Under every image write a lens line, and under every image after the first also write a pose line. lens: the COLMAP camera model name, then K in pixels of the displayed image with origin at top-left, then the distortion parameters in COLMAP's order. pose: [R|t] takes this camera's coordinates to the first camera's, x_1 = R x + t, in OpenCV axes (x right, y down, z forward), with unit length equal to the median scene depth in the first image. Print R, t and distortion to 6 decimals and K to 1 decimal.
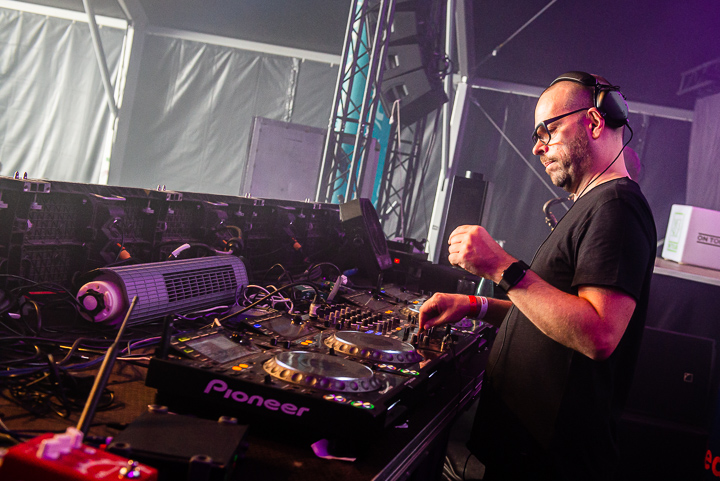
lens RADIAL K [[831.5, 0, 360.0], [0, 831.5, 240.5], [0, 0, 1]] dist [-0.018249, -0.014858]
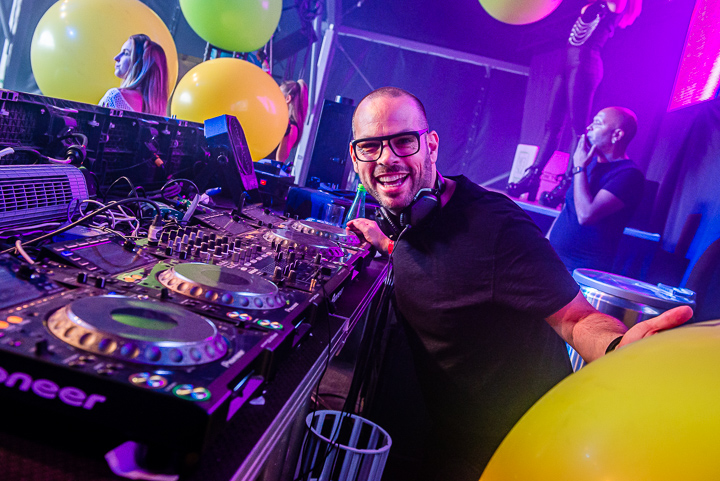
lens RADIAL K [[684.0, 0, 360.0], [0, 684.0, 240.5], [0, 0, 1]] dist [-0.002505, 0.003453]
pose [[0.982606, 0.031405, 0.183025, 0.015440], [-0.049564, 0.994195, 0.095501, 0.013727], [-0.178964, -0.102911, 0.978459, 0.247503]]
